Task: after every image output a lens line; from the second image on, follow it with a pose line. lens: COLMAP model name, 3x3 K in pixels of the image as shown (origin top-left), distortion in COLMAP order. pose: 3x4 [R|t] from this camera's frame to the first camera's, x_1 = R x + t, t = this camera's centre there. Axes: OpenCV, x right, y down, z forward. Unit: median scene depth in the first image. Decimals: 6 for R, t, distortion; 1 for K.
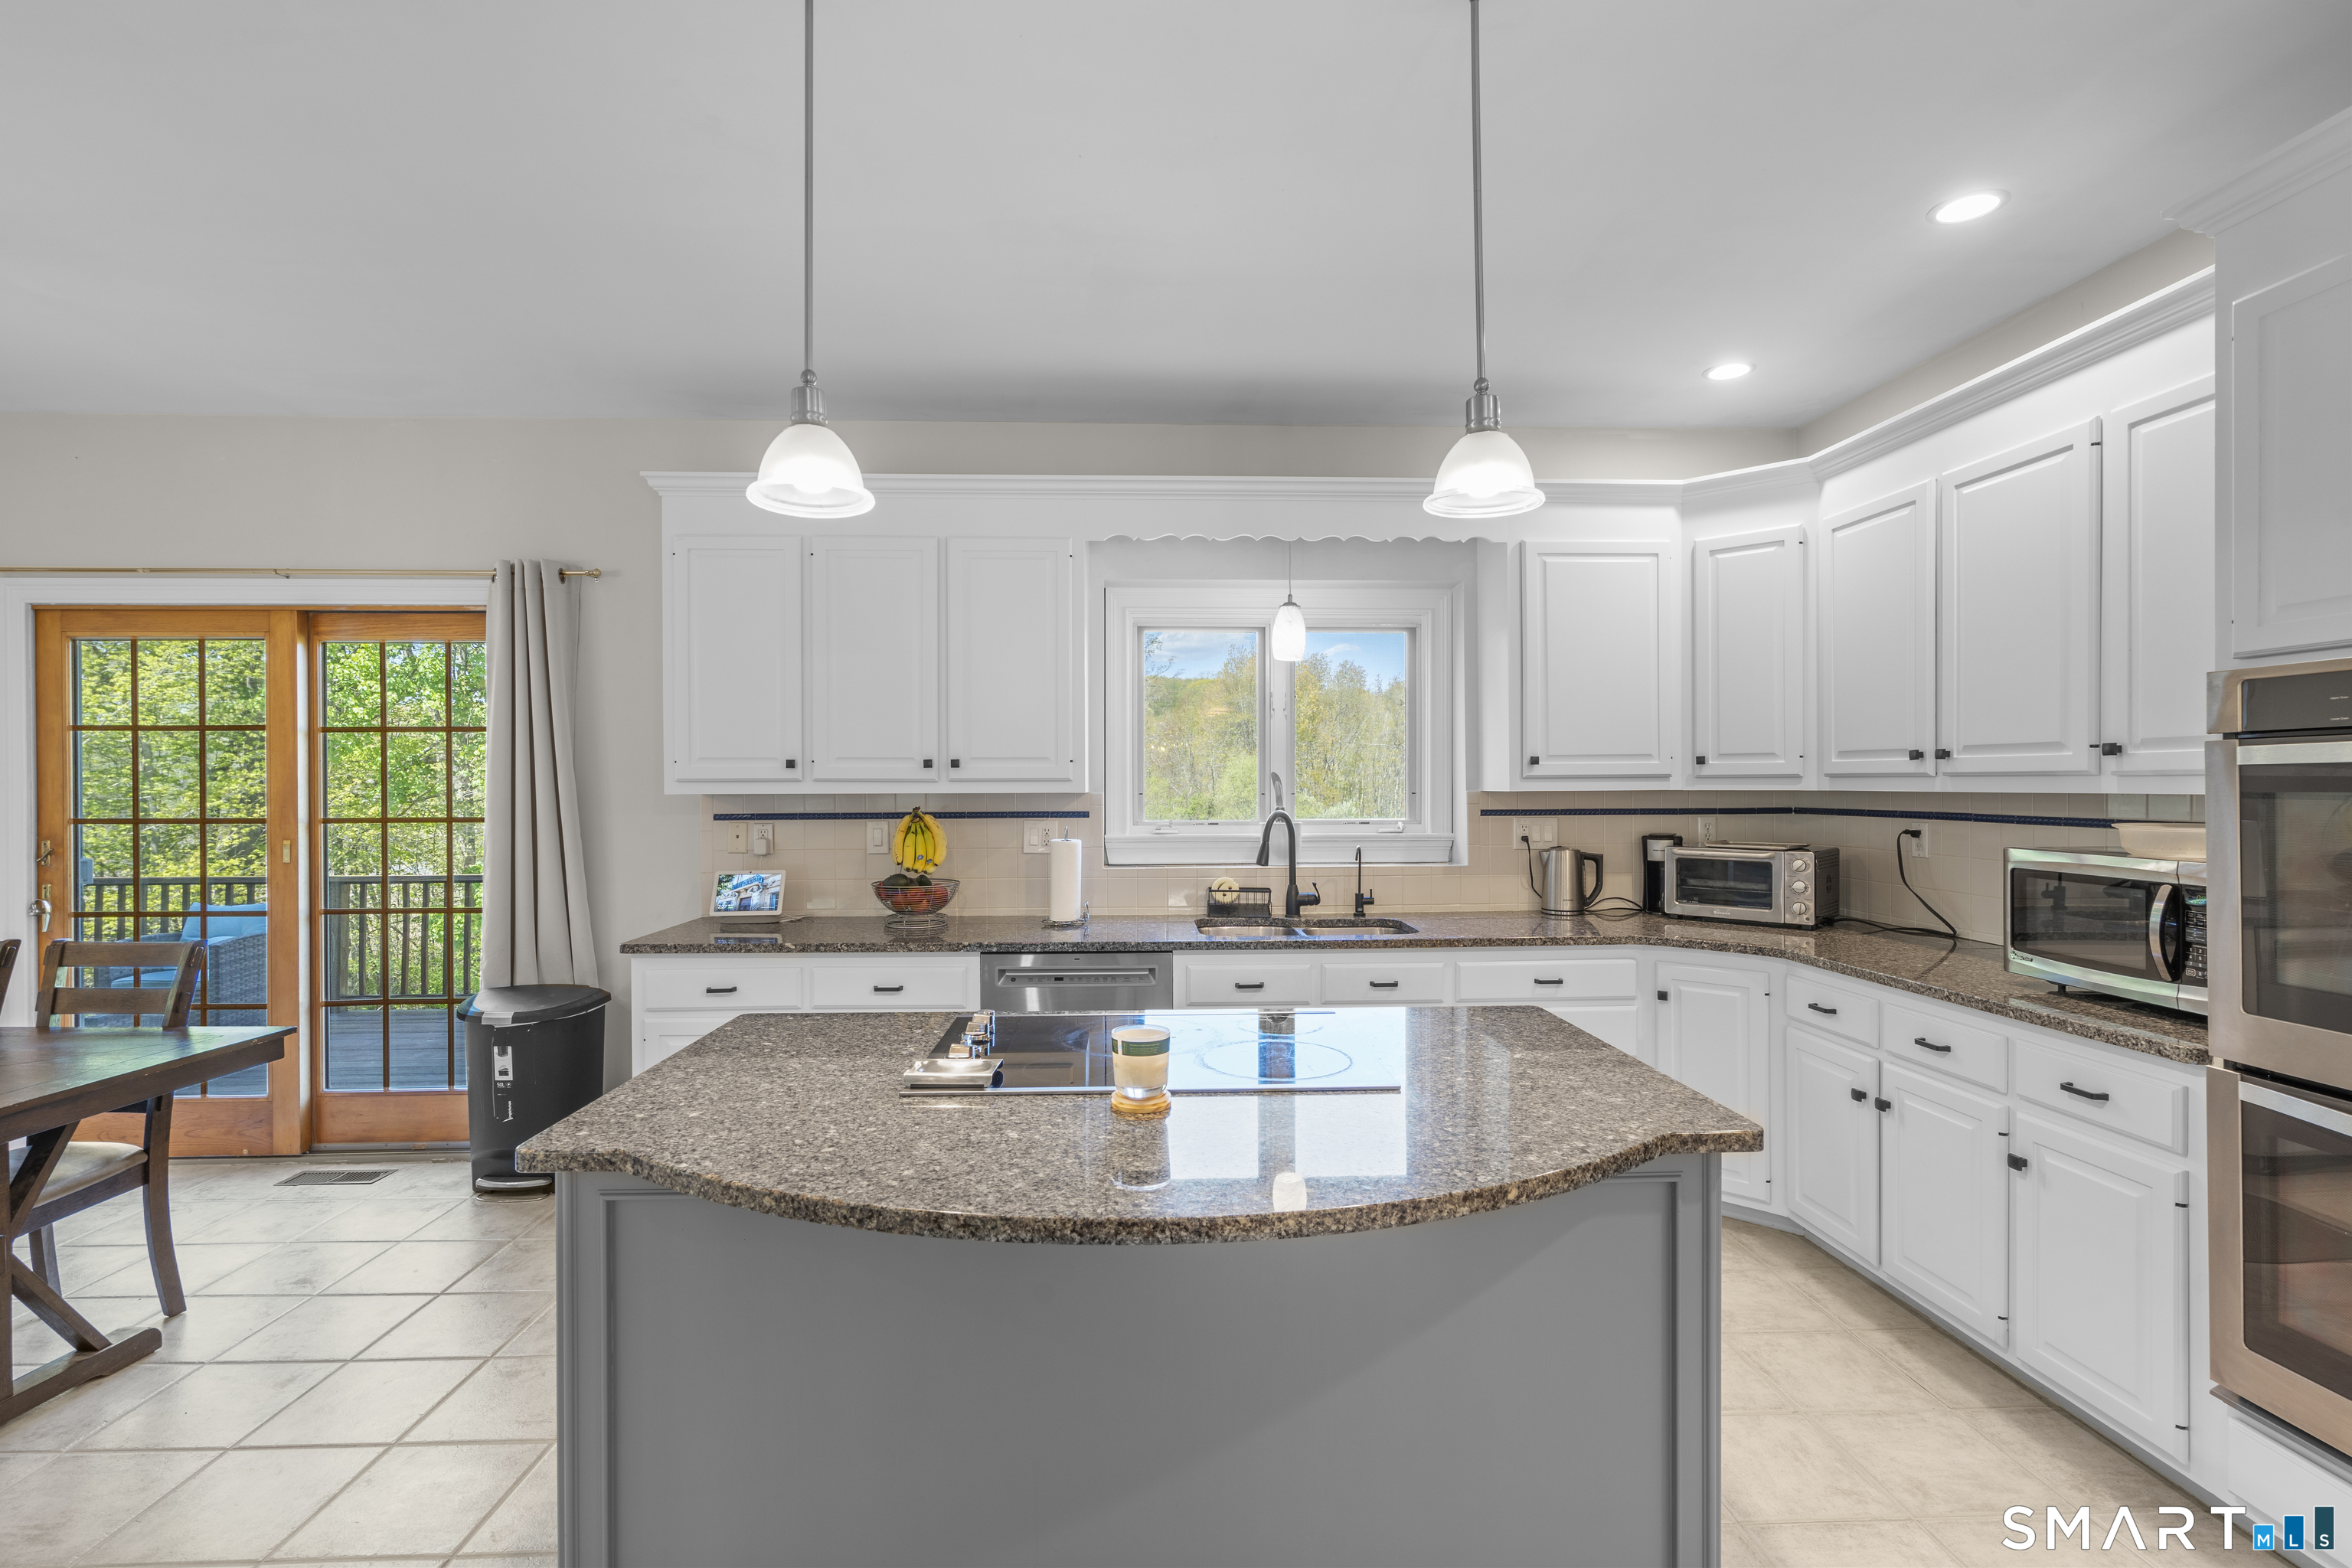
lens RADIAL K [[1054.4, 0, 1180.7], [0, 1054.4, 787.4], [0, 0, 1]] dist [-0.008031, 0.002740]
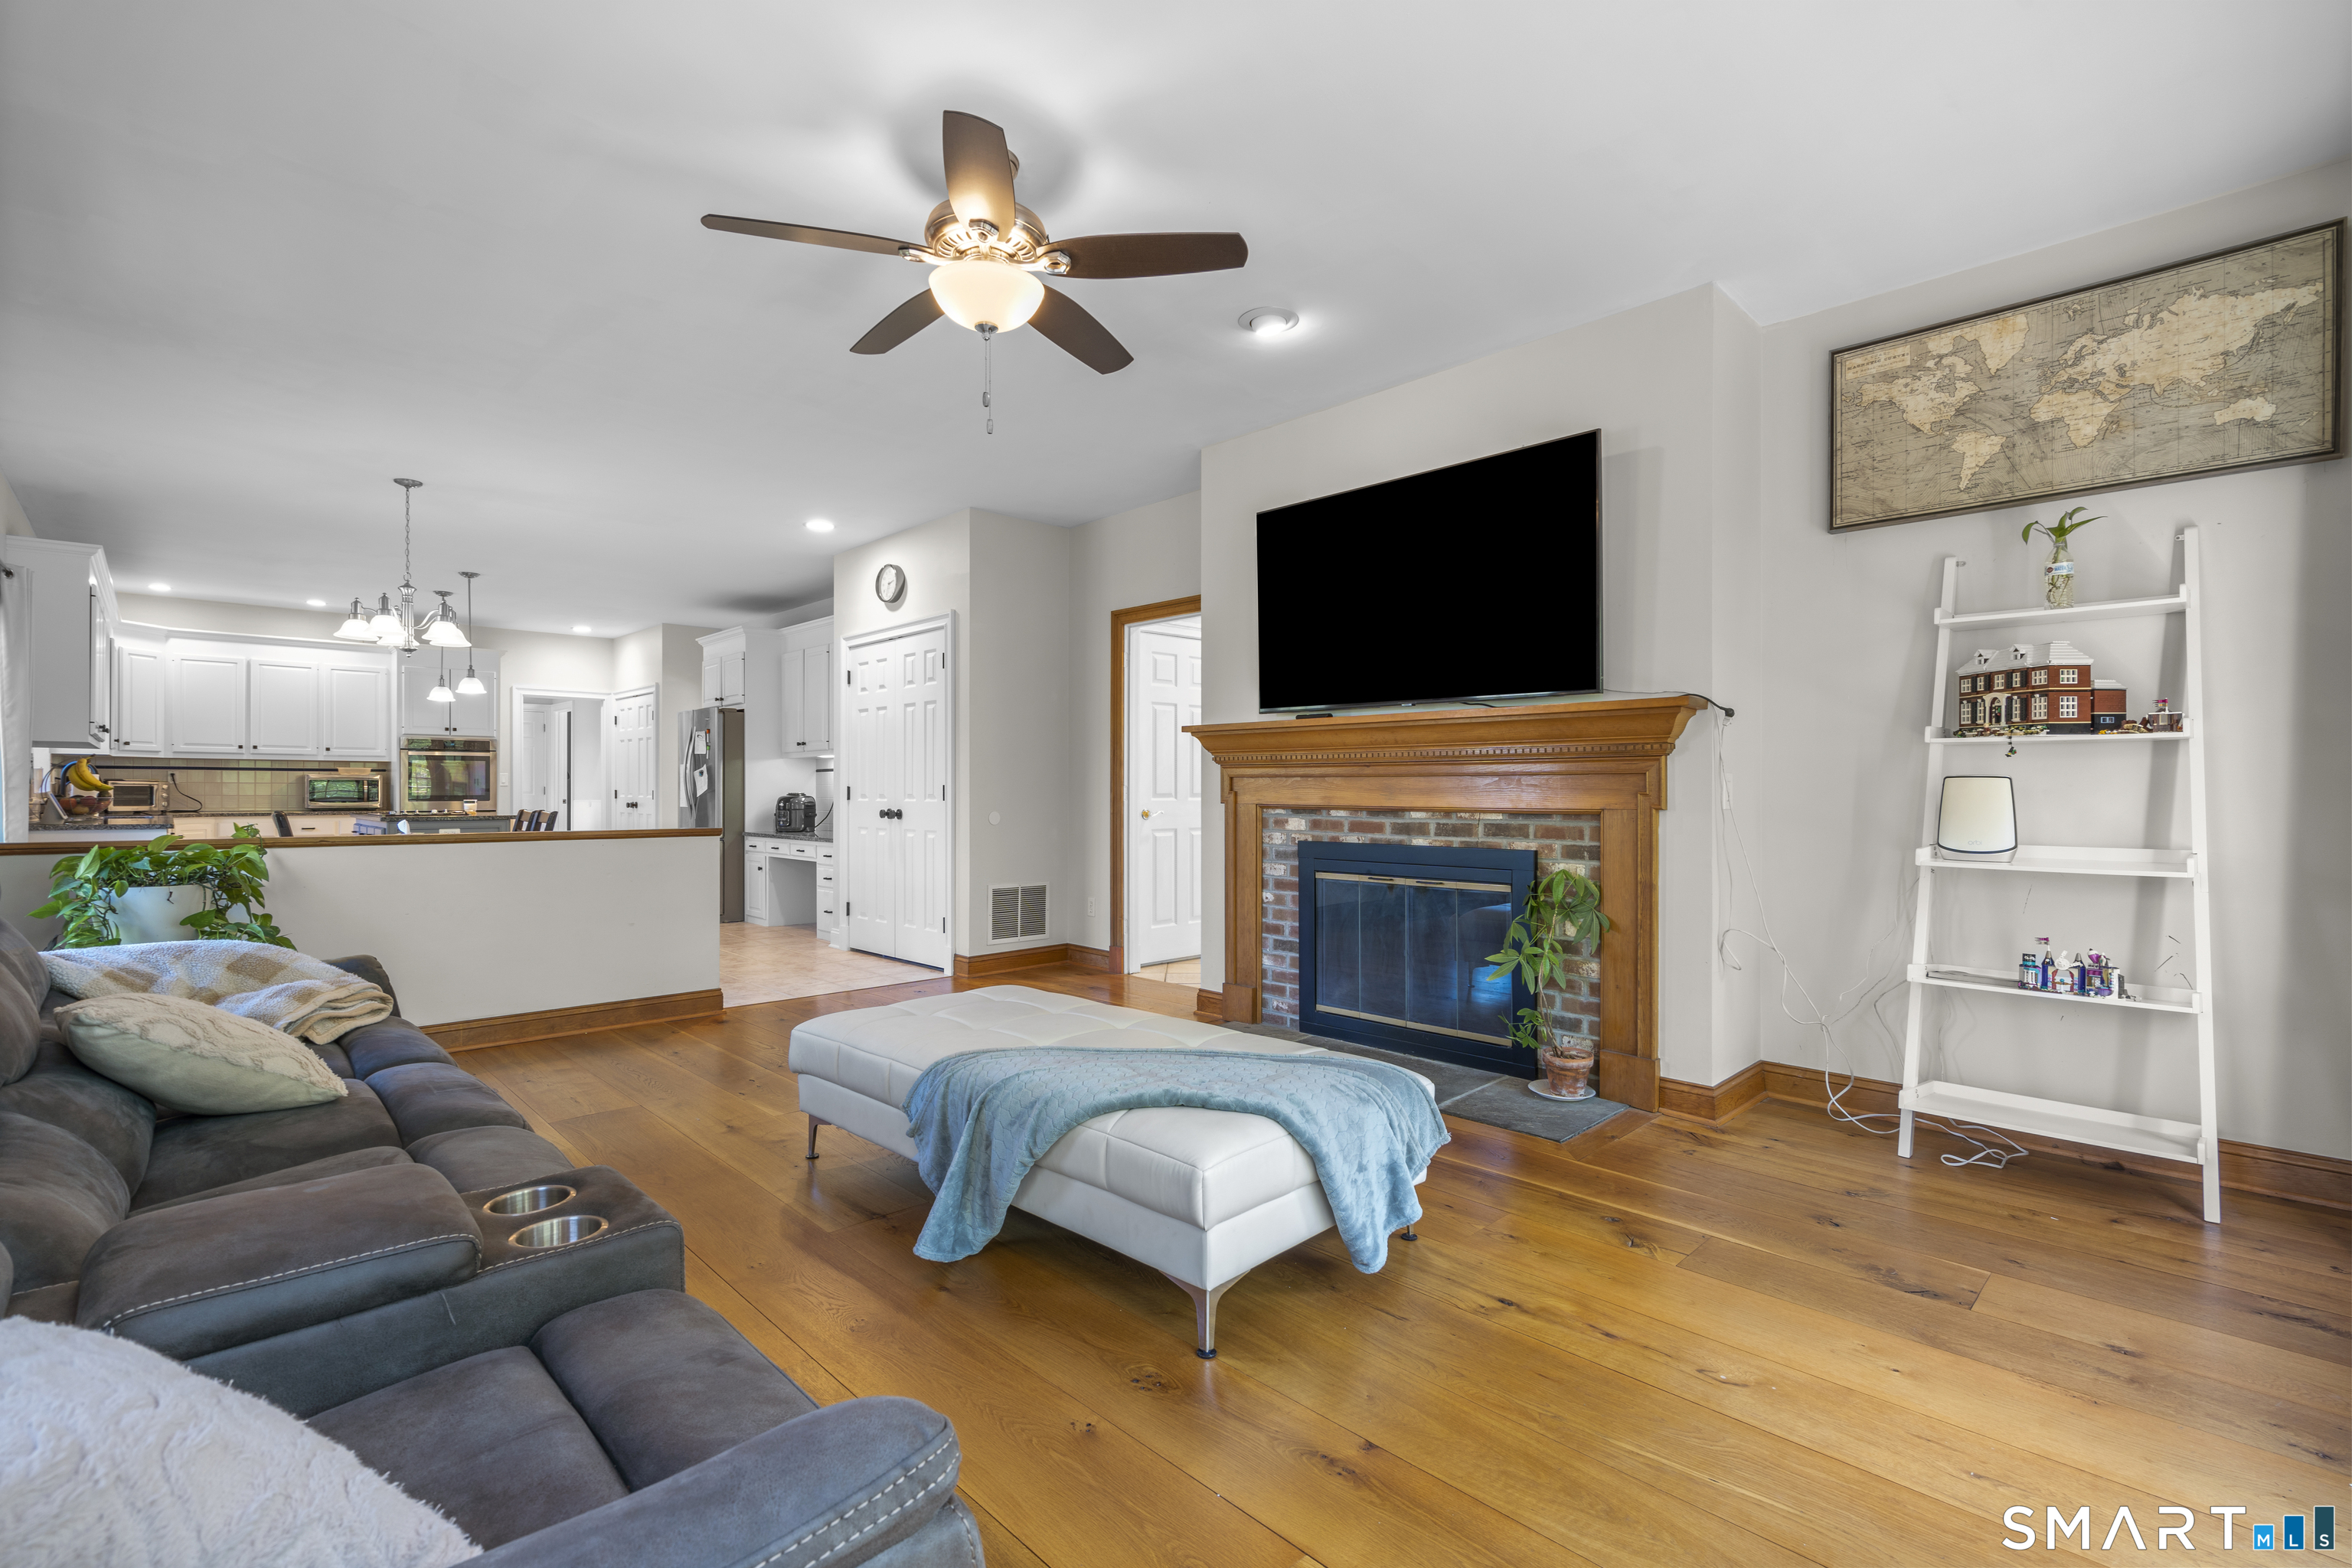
lens RADIAL K [[1054.4, 0, 1191.7], [0, 1054.4, 784.2], [0, 0, 1]] dist [-0.008031, 0.002740]
pose [[-0.683746, -0.004344, 0.729708, -2.756544], [-0.003398, 0.999990, 0.002770, 0.048309], [-0.729713, -0.000586, -0.683754, 0.861160]]
